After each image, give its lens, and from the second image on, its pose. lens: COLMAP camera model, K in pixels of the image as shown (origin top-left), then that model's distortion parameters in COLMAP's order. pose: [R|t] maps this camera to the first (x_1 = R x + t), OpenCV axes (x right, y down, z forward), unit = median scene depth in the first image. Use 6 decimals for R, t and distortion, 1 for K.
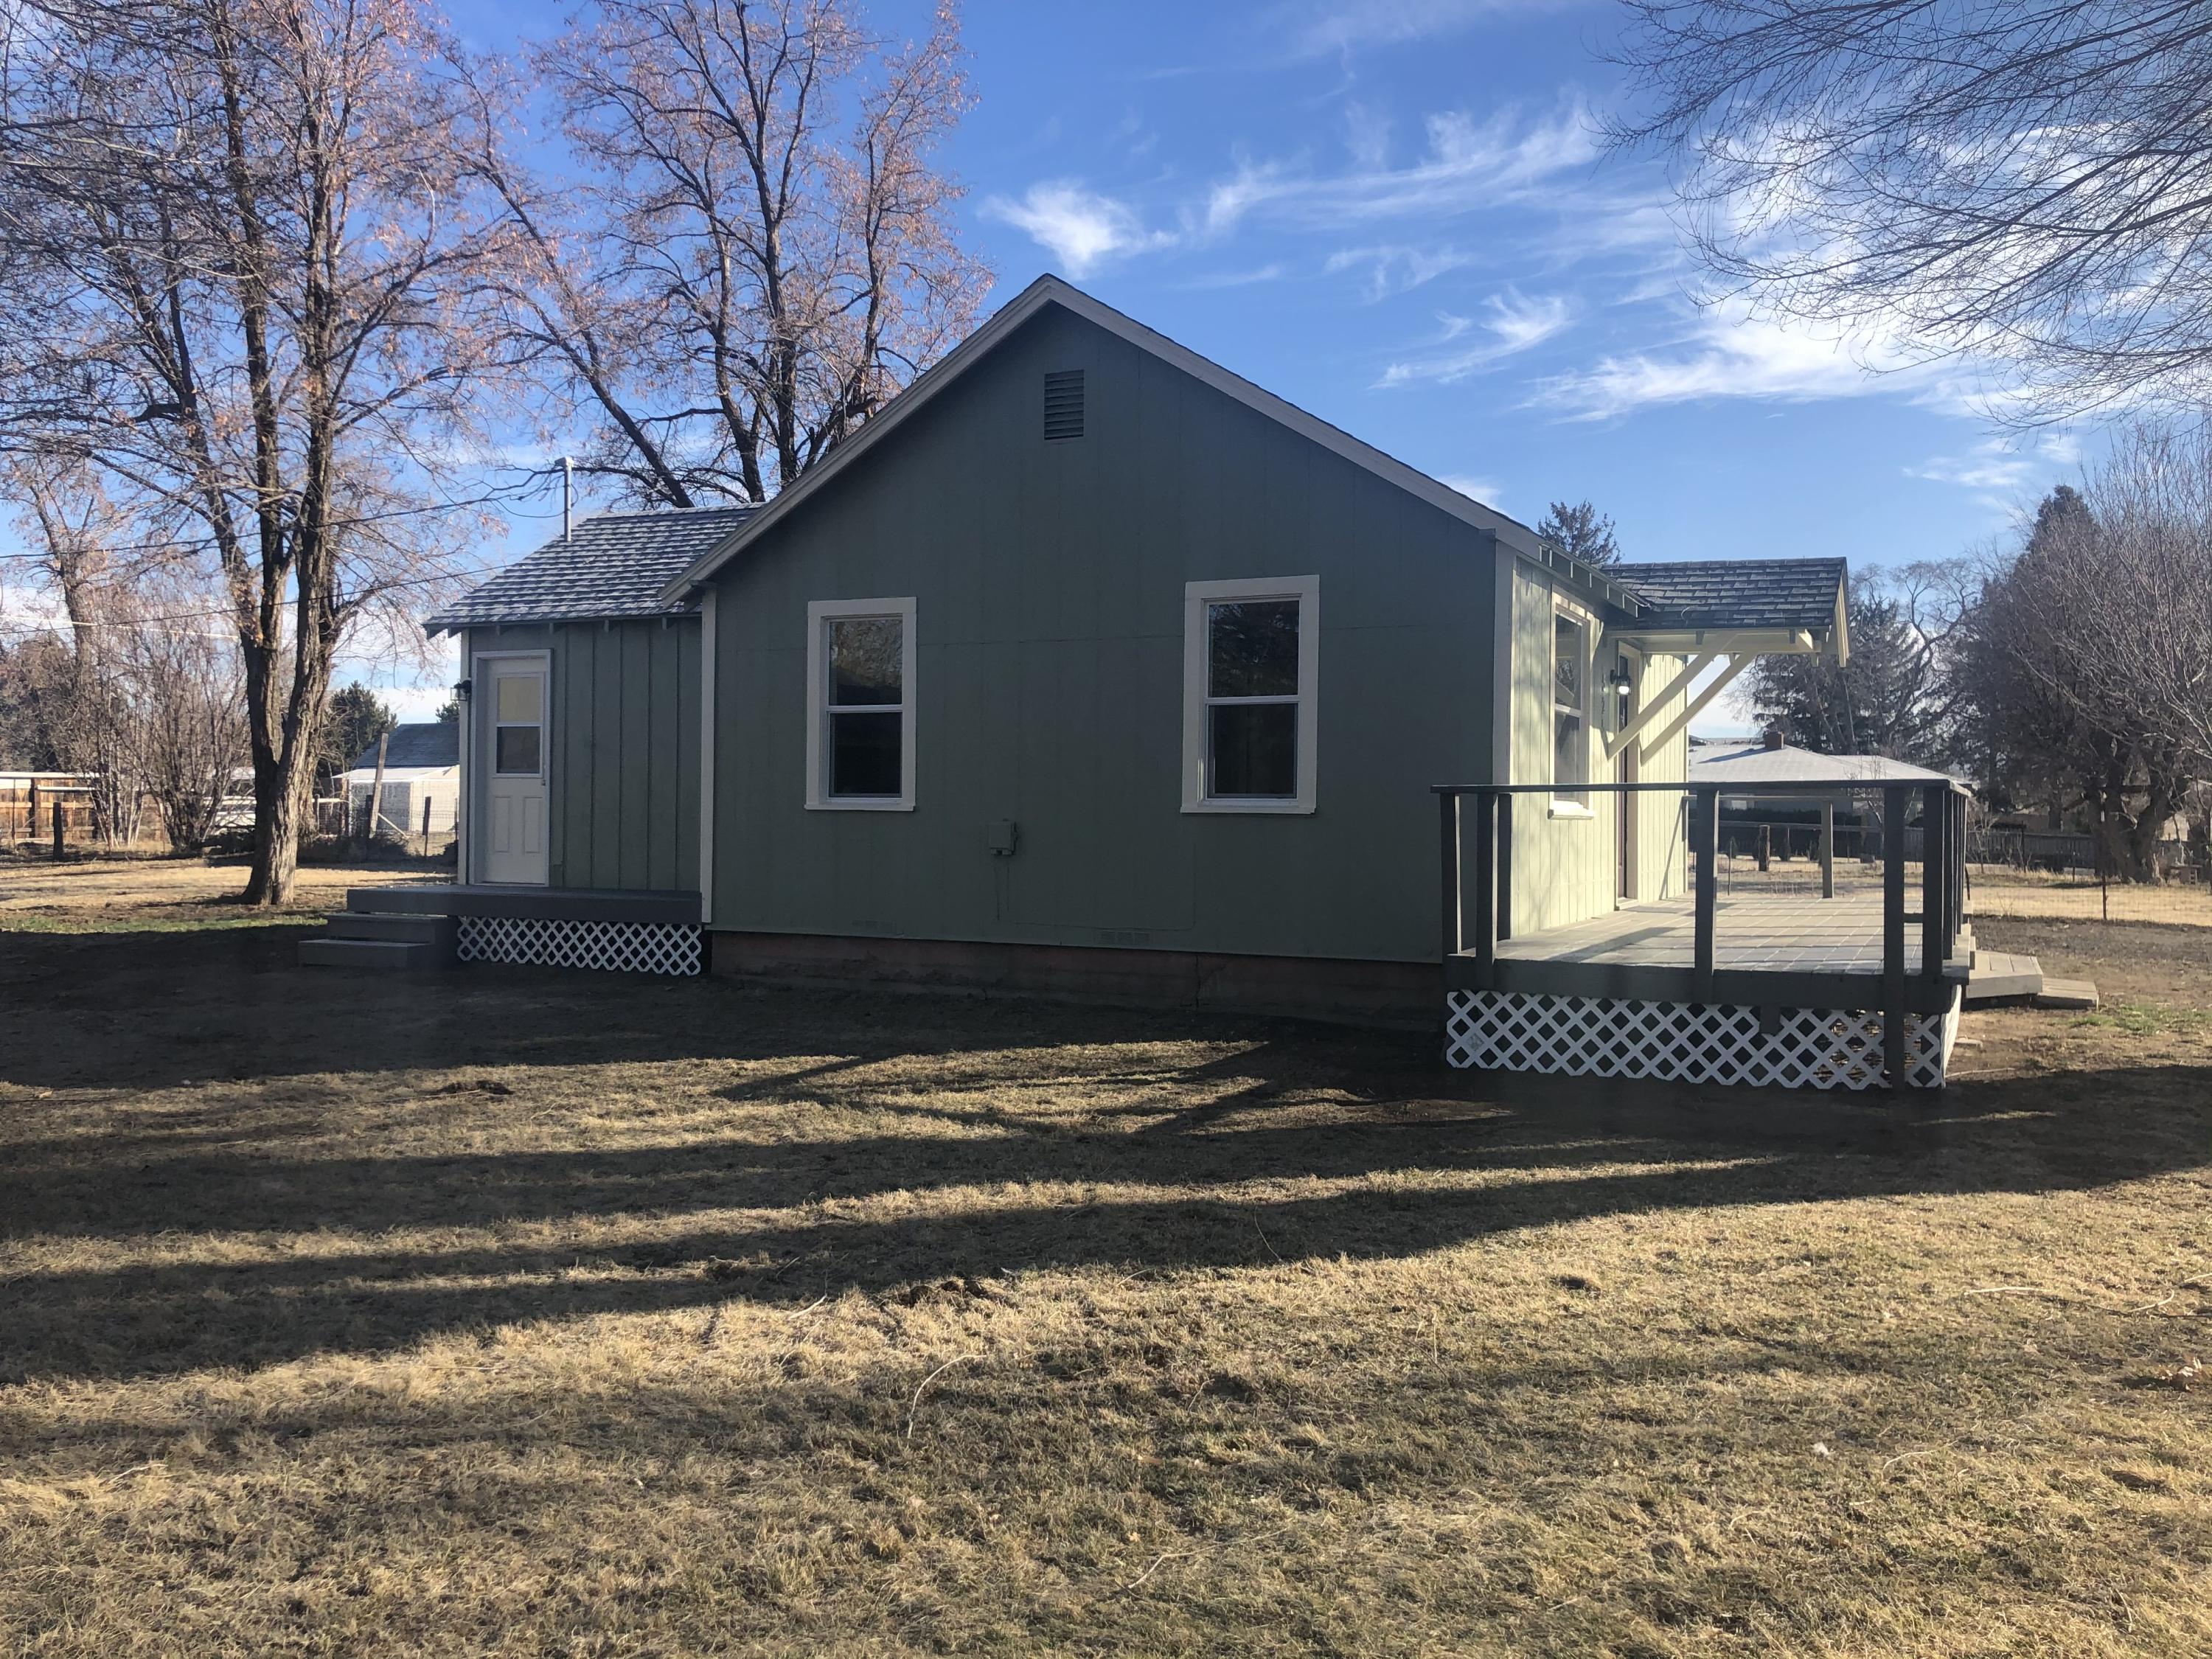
lens RADIAL K [[1785.5, 0, 1106.0], [0, 1785.5, 829.5], [0, 0, 1]] dist [0.021468, -0.005696]
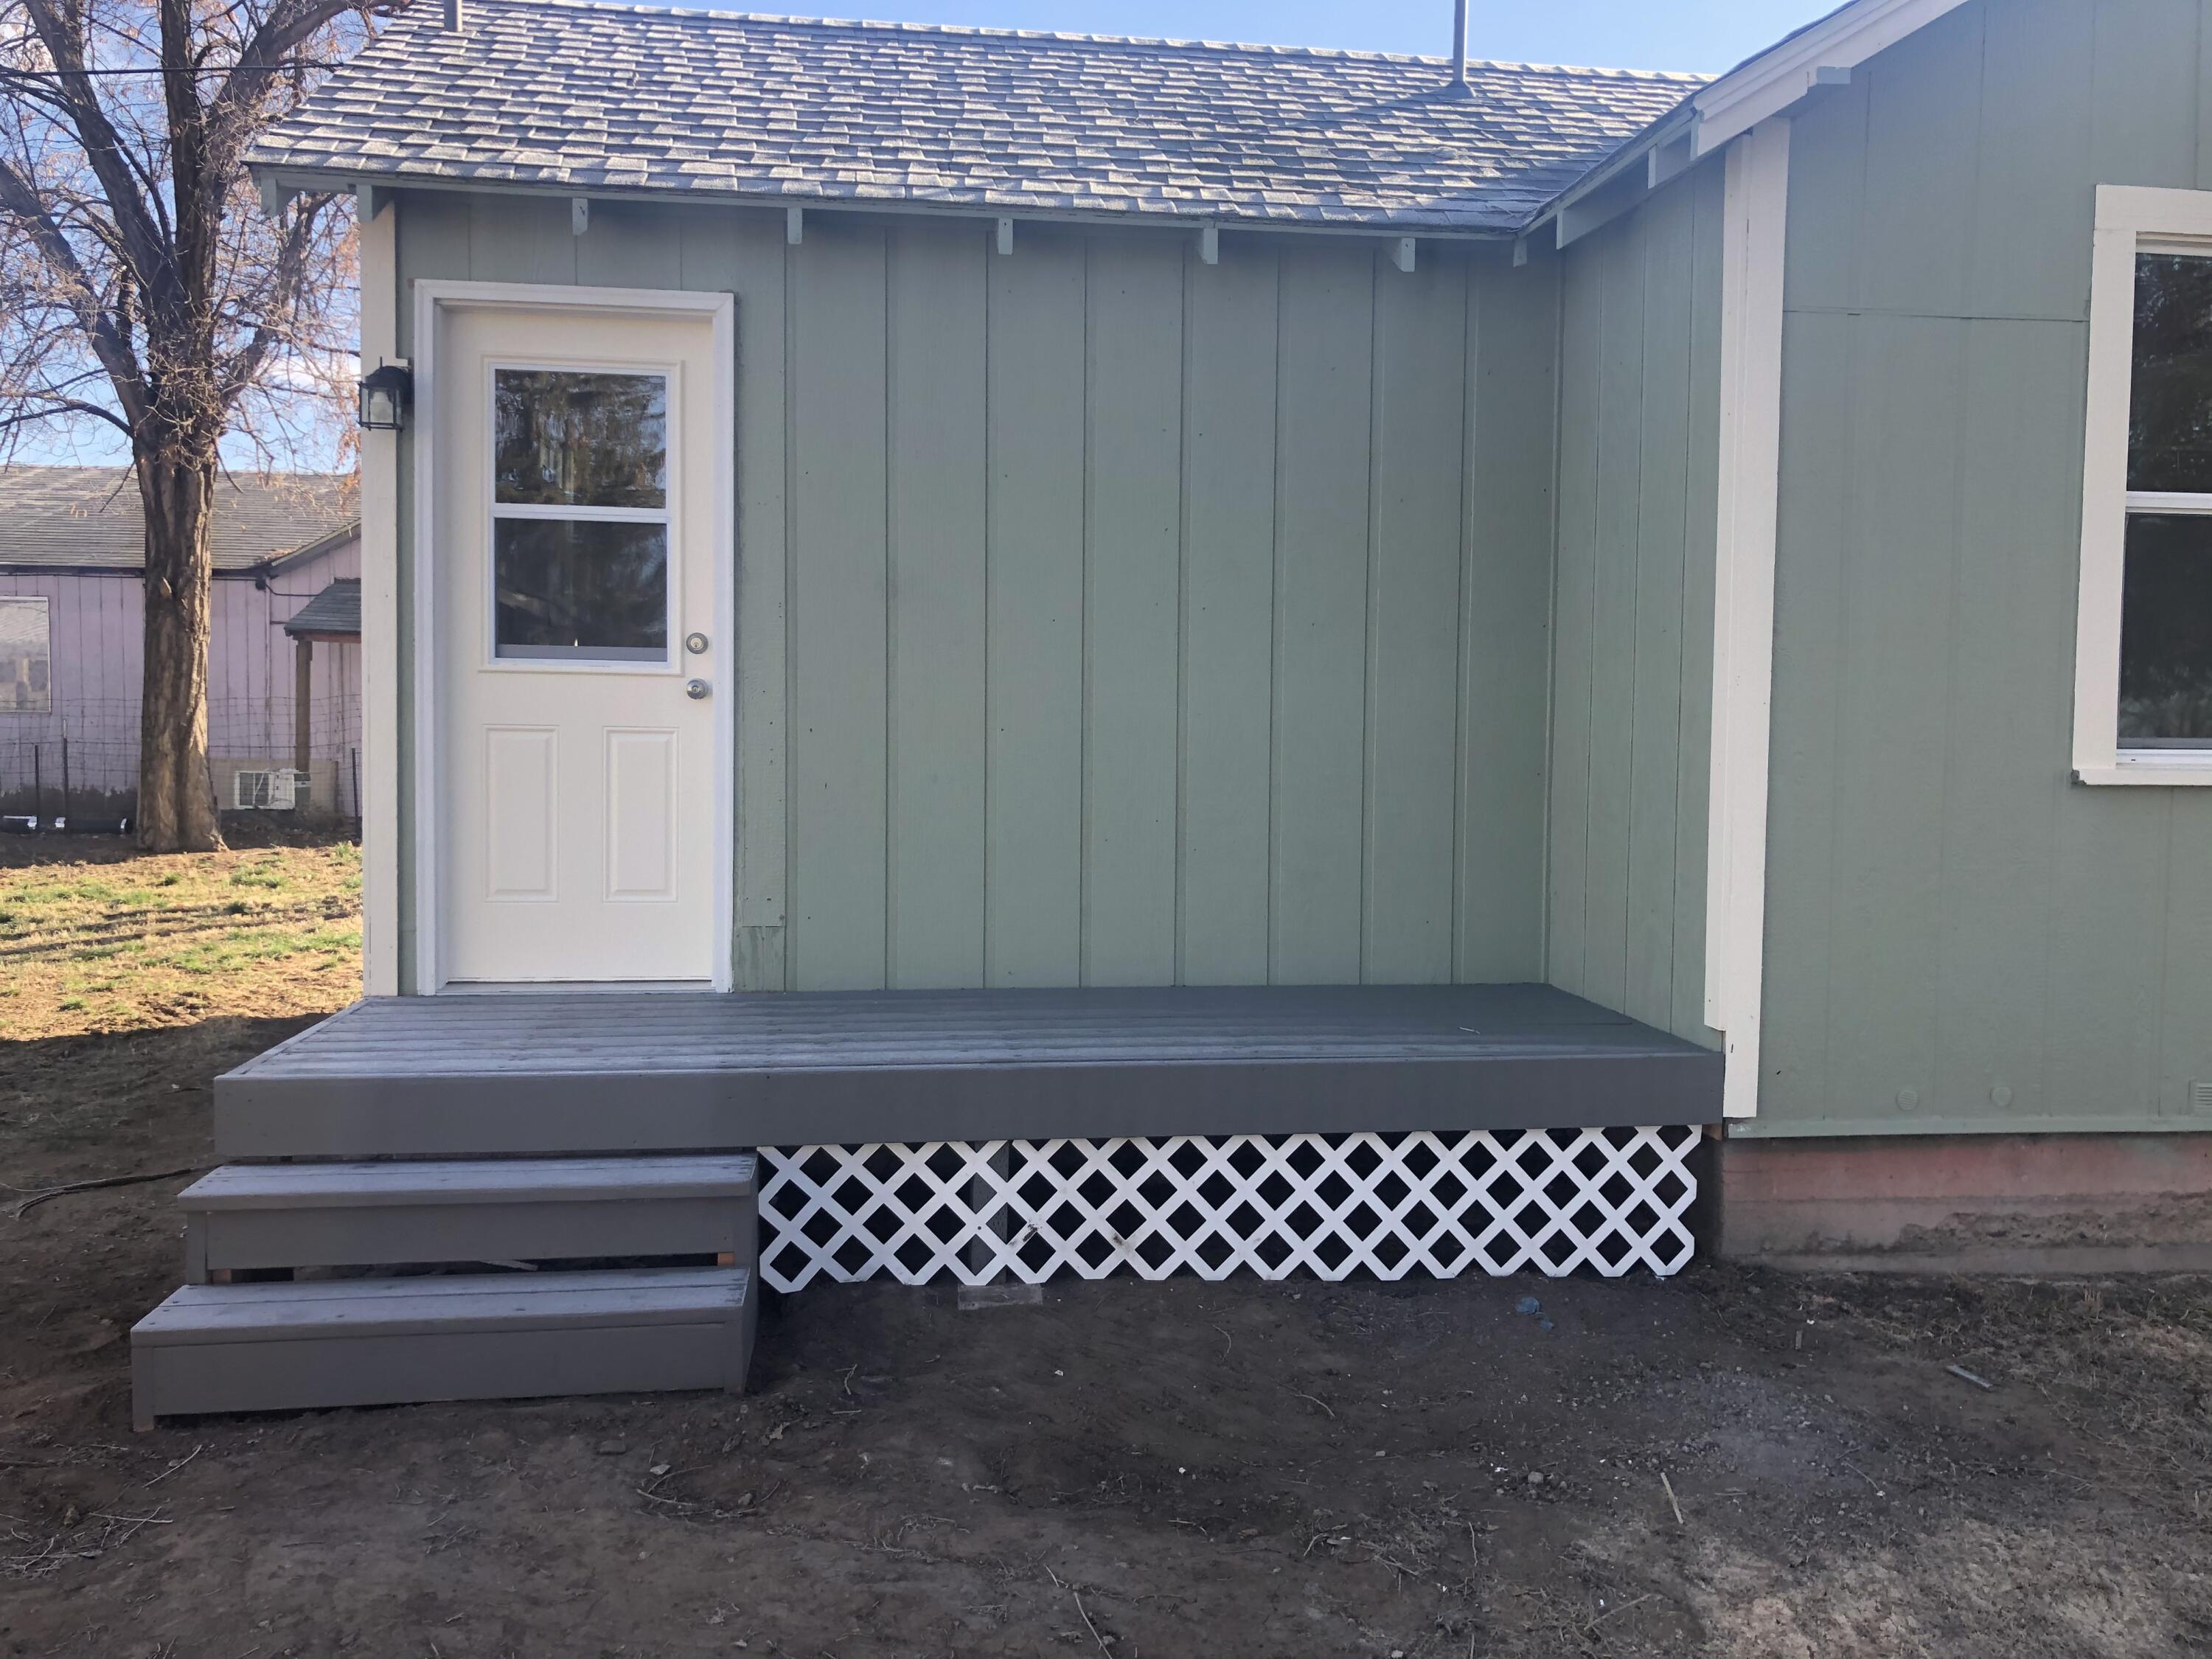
lens RADIAL K [[1785.5, 0, 1106.0], [0, 1785.5, 829.5], [0, 0, 1]] dist [0.021468, -0.005696]
pose [[0.851785, -0.029992, 0.523033, -0.494904], [0.000659, 0.998420, 0.056179, -0.020963], [-0.523891, -0.047508, 0.850459, 0.768625]]
